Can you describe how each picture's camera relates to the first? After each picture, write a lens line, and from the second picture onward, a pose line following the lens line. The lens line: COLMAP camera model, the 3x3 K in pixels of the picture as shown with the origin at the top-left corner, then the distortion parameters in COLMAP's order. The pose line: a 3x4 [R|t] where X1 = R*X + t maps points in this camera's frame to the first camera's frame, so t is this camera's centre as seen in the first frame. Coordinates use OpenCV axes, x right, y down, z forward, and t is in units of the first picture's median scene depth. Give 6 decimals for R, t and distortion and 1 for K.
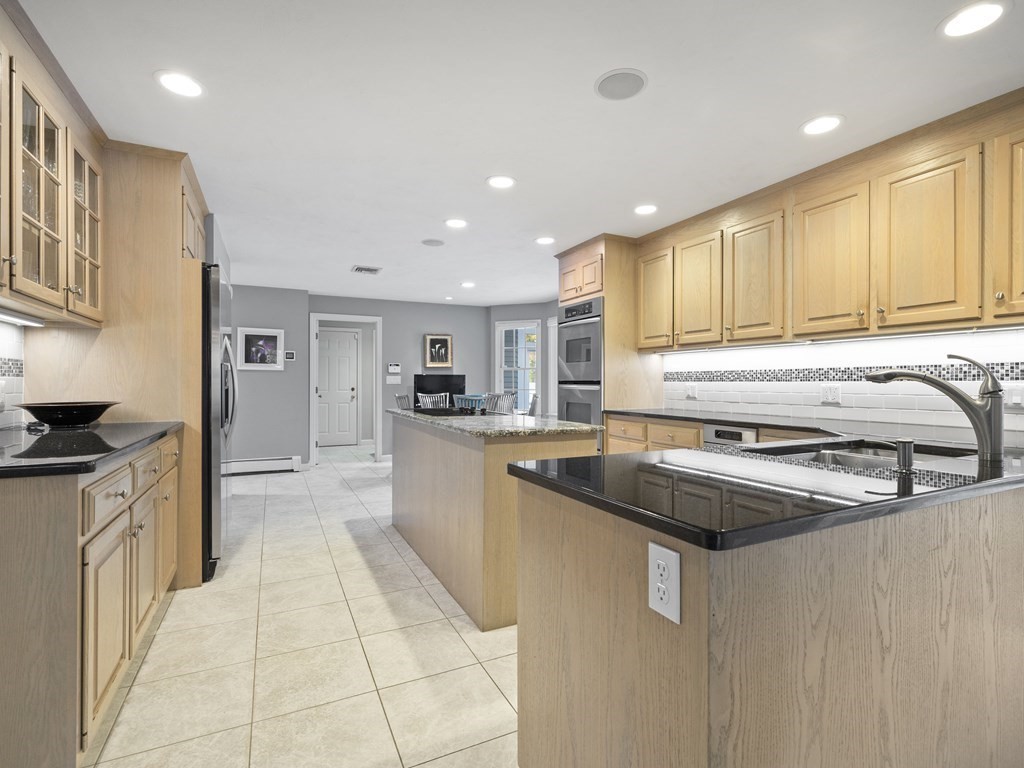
lens RADIAL K [[480.7, 0, 507.4], [0, 480.7, 384.4], [0, 0, 1]] dist [0.002986, 0.000058]
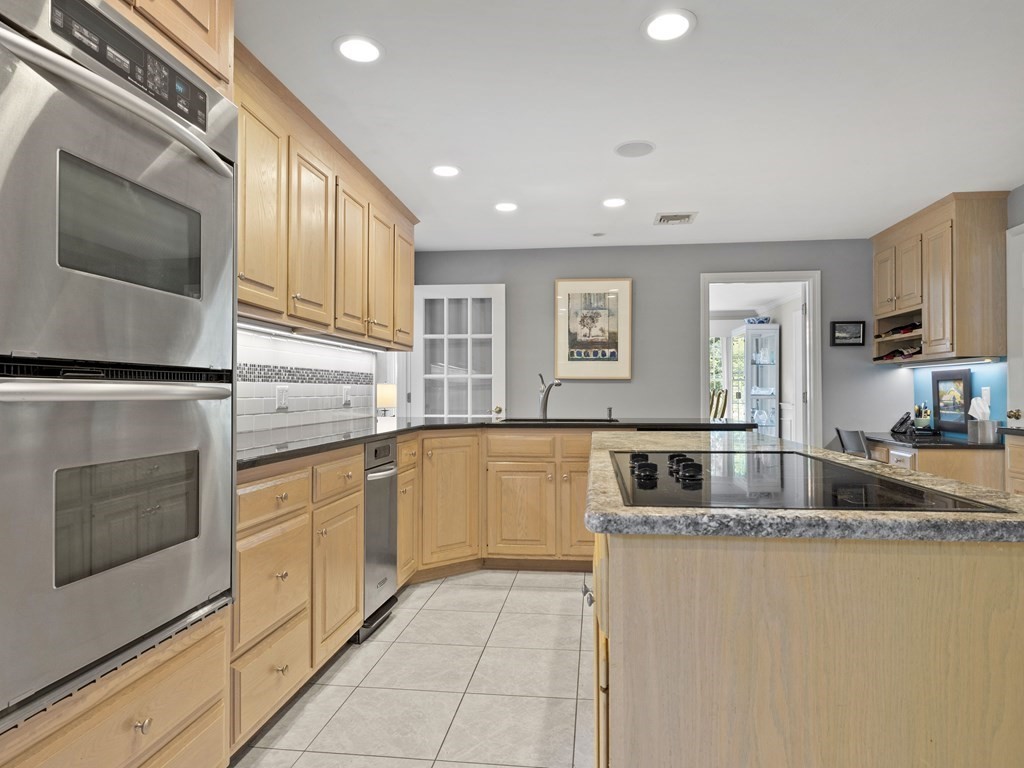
lens RADIAL K [[599.2, 0, 522.2], [0, 599.2, 384.2], [0, 0, 1]] dist [0.004881, 0.000915]
pose [[-0.838312, 0.003089, 0.545183, -0.237774], [-0.004613, 0.999908, -0.012759, 0.007565], [-0.545172, -0.013211, -0.838220, 1.576464]]
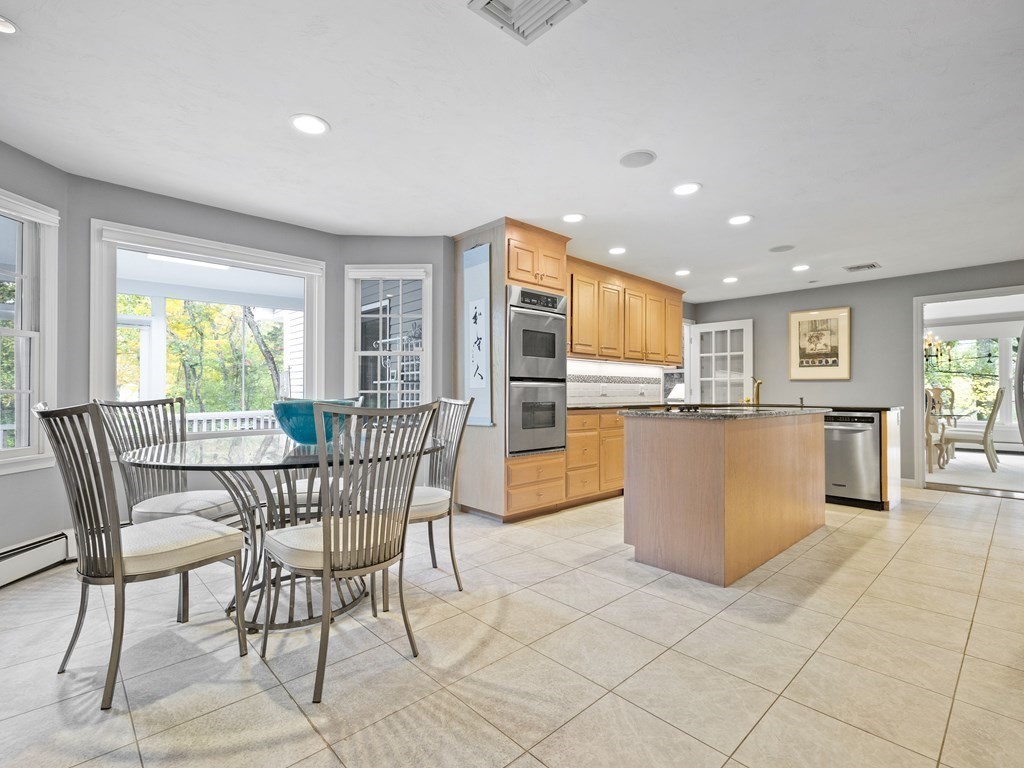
lens RADIAL K [[480.7, 0, 509.7], [0, 480.7, 389.7], [0, 0, 1]] dist [0.002986, 0.000058]
pose [[-0.292080, -0.000031, 0.956394, -0.966509], [-0.006680, 0.999976, -0.002007, 0.023935], [-0.956371, -0.006975, -0.292073, 1.813378]]
